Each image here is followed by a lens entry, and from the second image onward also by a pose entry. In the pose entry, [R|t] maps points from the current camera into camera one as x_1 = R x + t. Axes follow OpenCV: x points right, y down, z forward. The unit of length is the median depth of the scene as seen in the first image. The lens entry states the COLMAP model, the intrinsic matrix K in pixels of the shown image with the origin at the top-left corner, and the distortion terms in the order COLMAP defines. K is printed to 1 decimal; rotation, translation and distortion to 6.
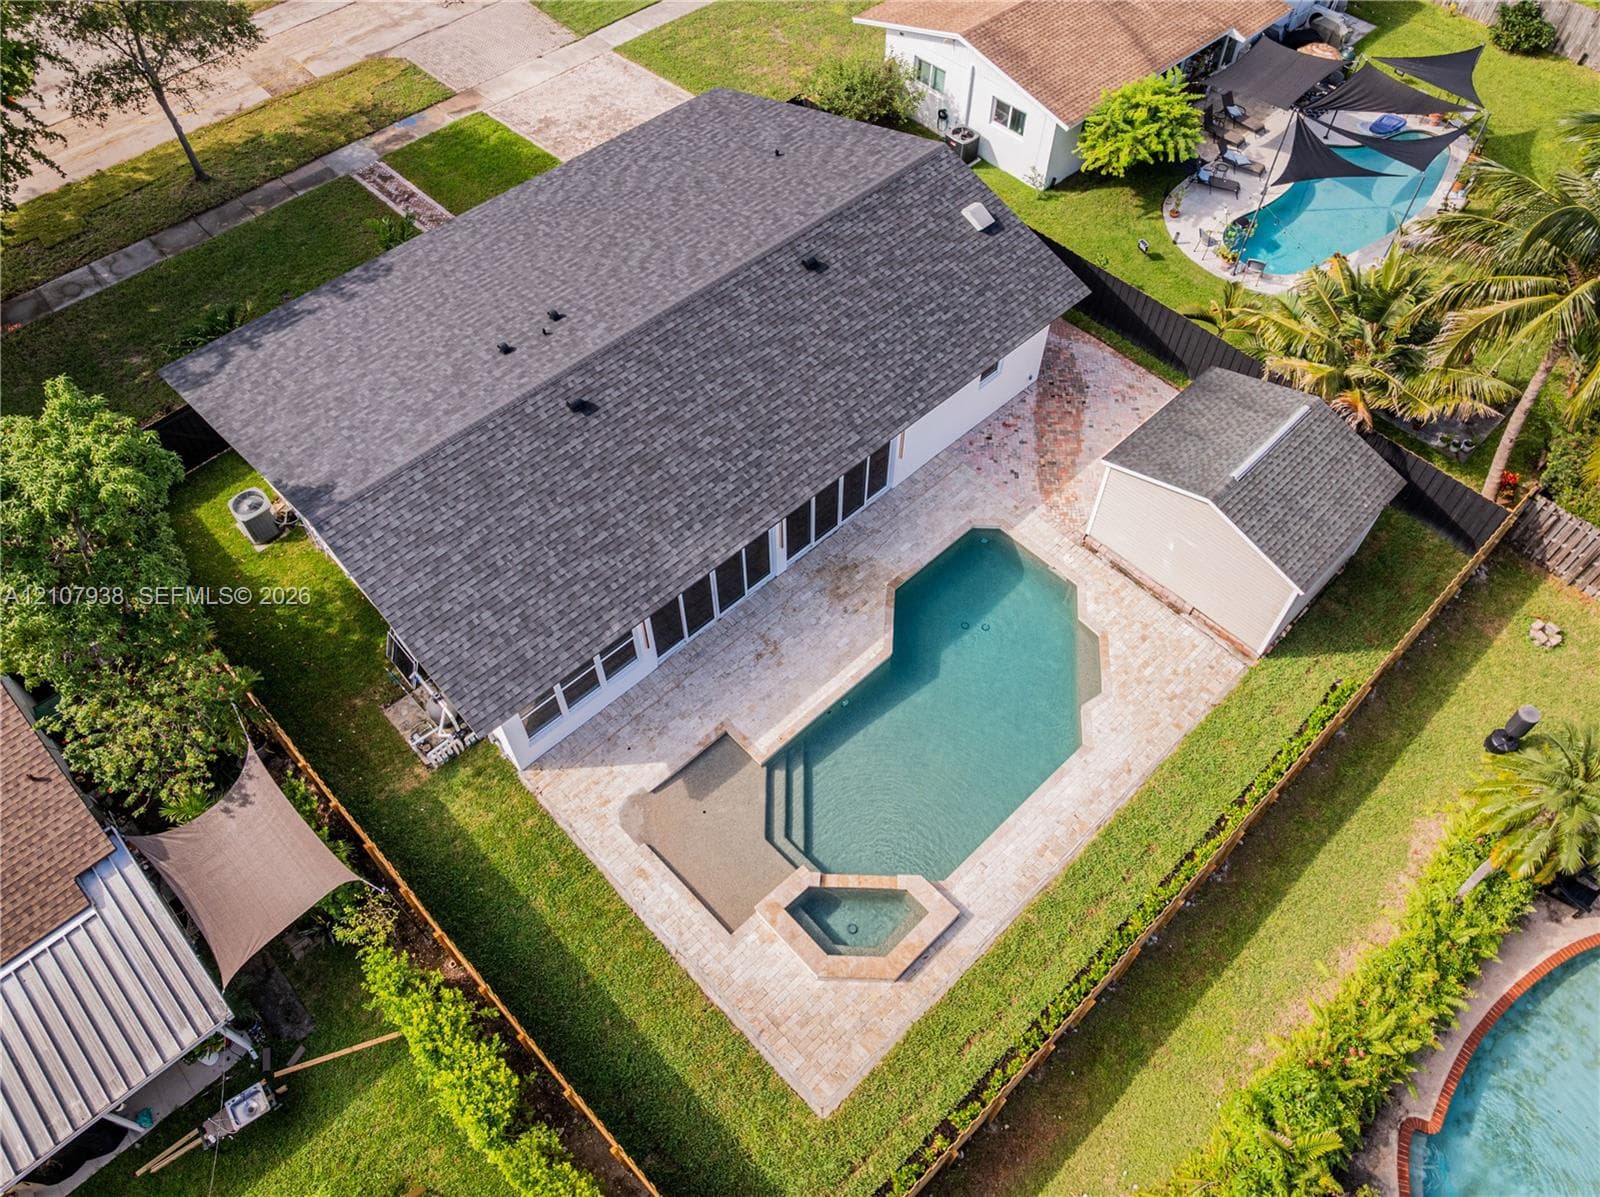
lens RADIAL K [[1114.0, 0, 800.0], [0, 1114.0, 598.5], [0, 0, 1]] dist [-0.007668, -0.060890]
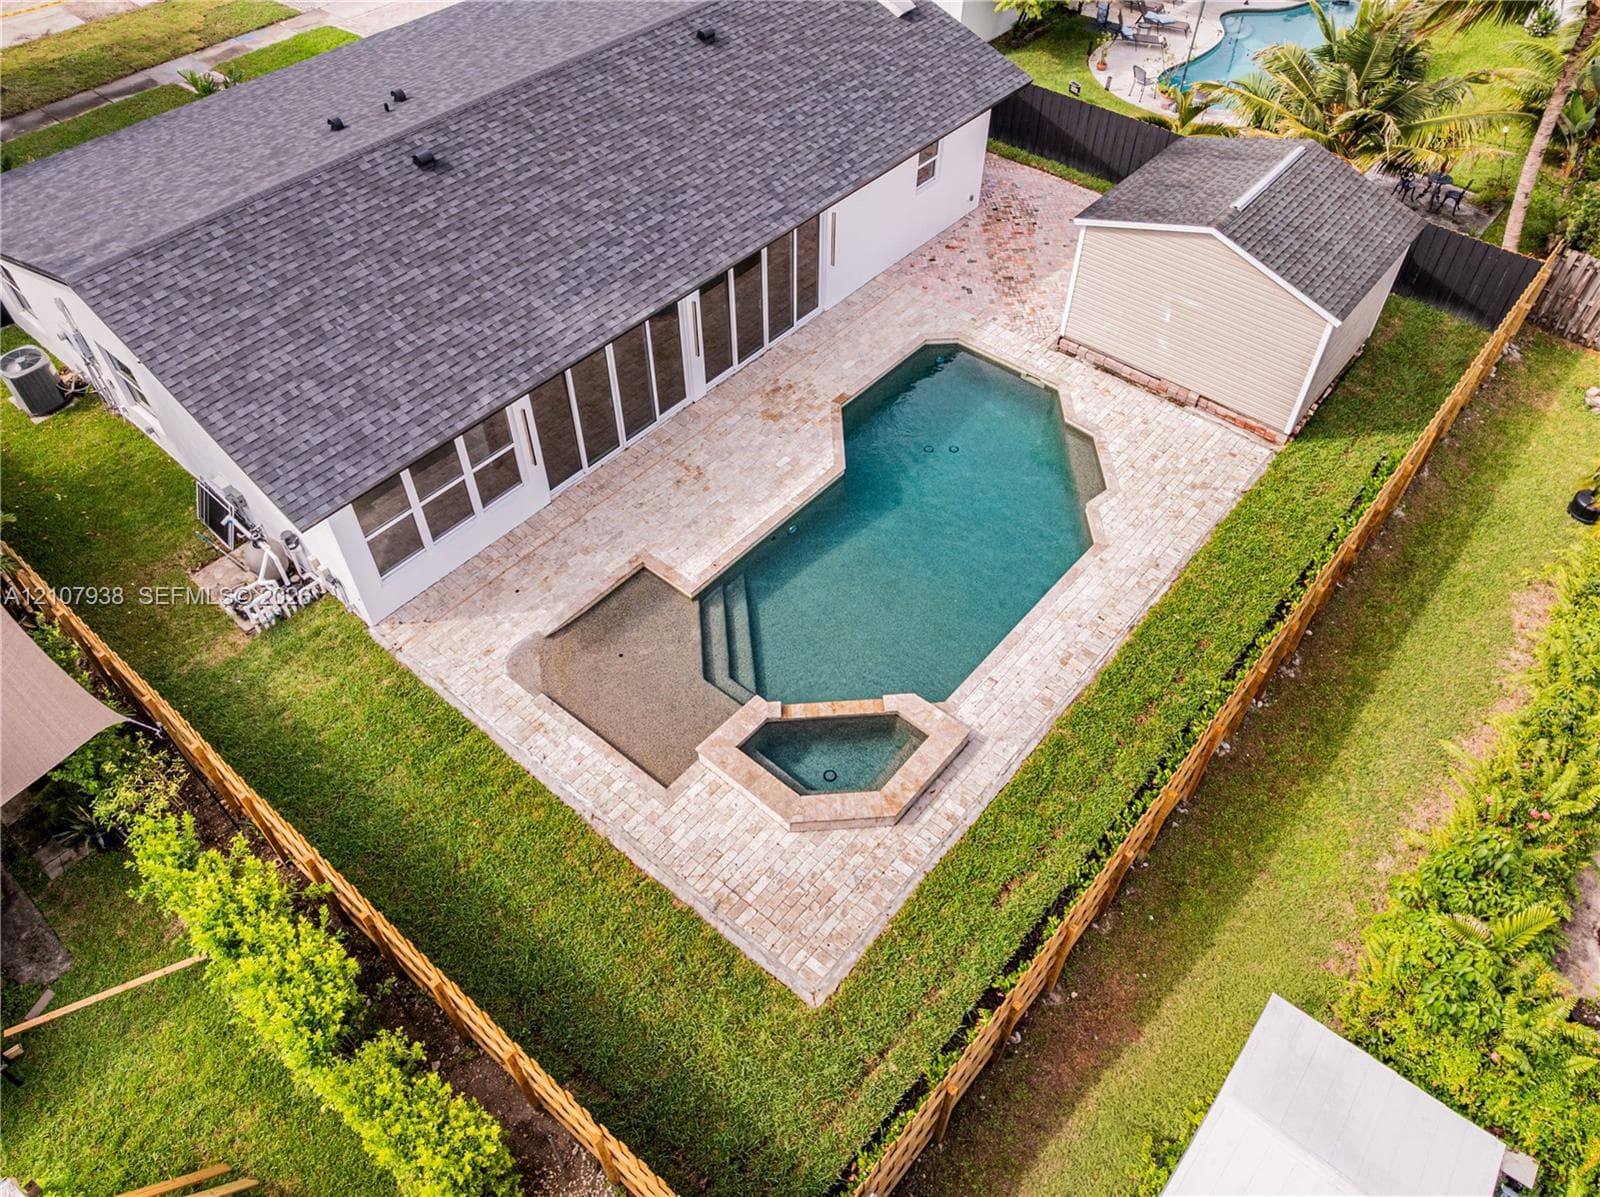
lens RADIAL K [[1122.3, 0, 800.9], [0, 1122.3, 592.3], [0, 0, 1]] dist [-0.039774, 0.004663]
pose [[0.994197, -0.076646, 0.075481, -0.018139], [0.084494, 0.990667, -0.106955, 0.238942], [-0.066579, 0.112712, 0.991395, 0.230914]]
